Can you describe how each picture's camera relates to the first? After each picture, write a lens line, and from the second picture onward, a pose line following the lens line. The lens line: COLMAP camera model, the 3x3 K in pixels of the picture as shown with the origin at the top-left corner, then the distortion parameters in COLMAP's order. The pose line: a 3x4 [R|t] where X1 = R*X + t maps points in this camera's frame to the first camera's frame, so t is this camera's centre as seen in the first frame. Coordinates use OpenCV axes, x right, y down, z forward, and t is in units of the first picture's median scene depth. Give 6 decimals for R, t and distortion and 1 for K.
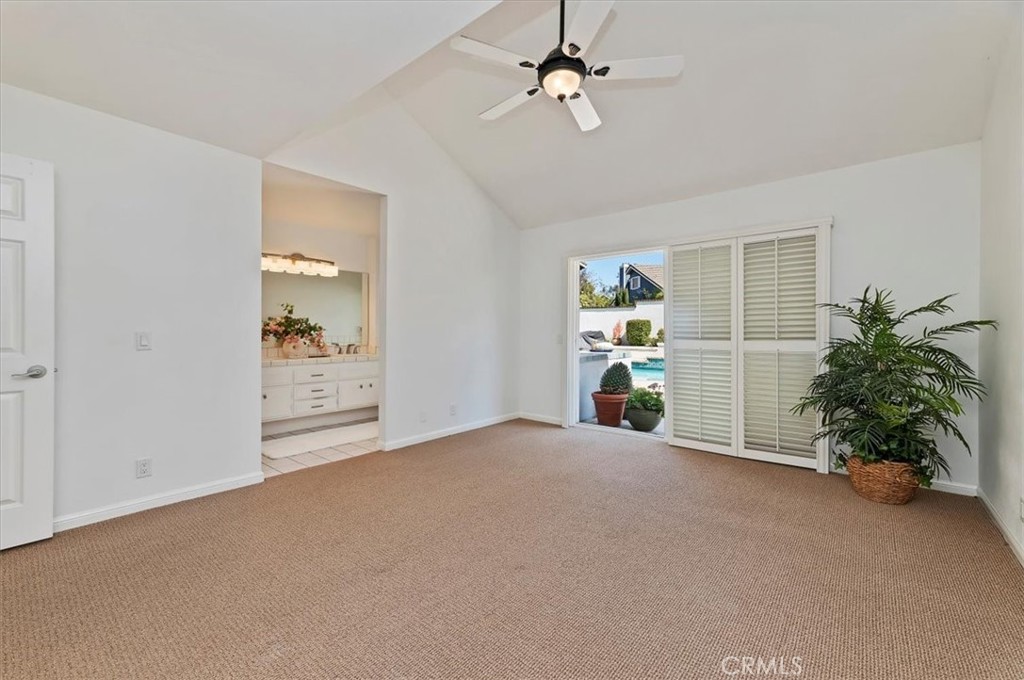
lens RADIAL K [[420.6, 0, 511.8], [0, 420.6, 336.1], [0, 0, 1]] dist [0.000169, 0.000182]
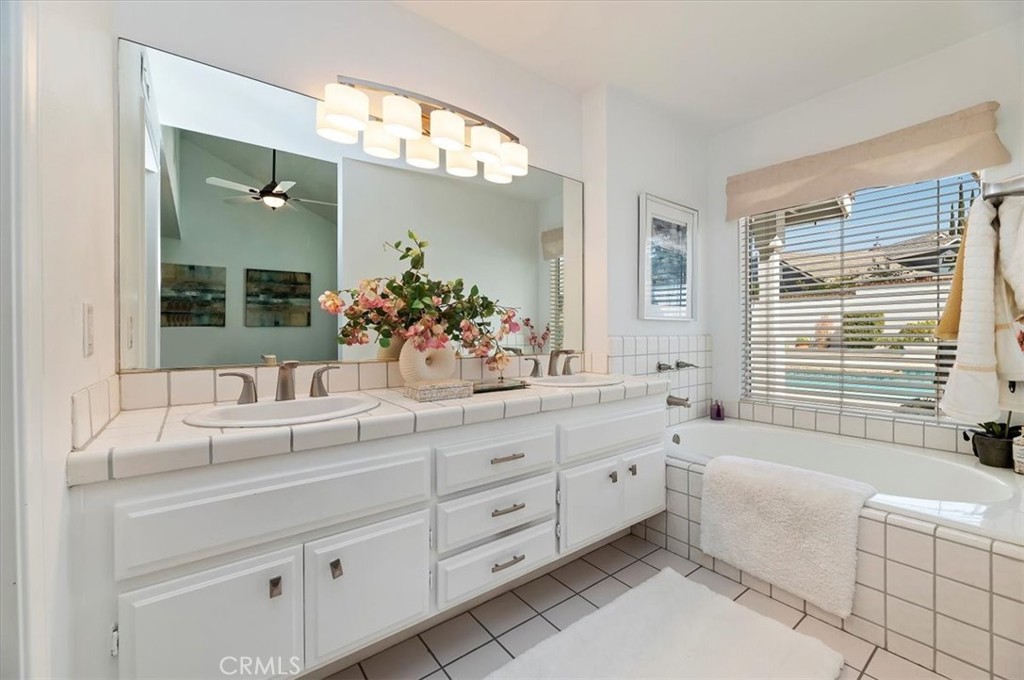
lens RADIAL K [[420.6, 0, 511.8], [0, 420.6, 336.1], [0, 0, 1]] dist [0.000169, 0.000182]
pose [[0.973993, -0.005696, -0.226505, -0.372907], [0.004713, 0.999977, -0.004878, 0.008425], [0.226527, 0.003684, 0.973998, 0.679728]]
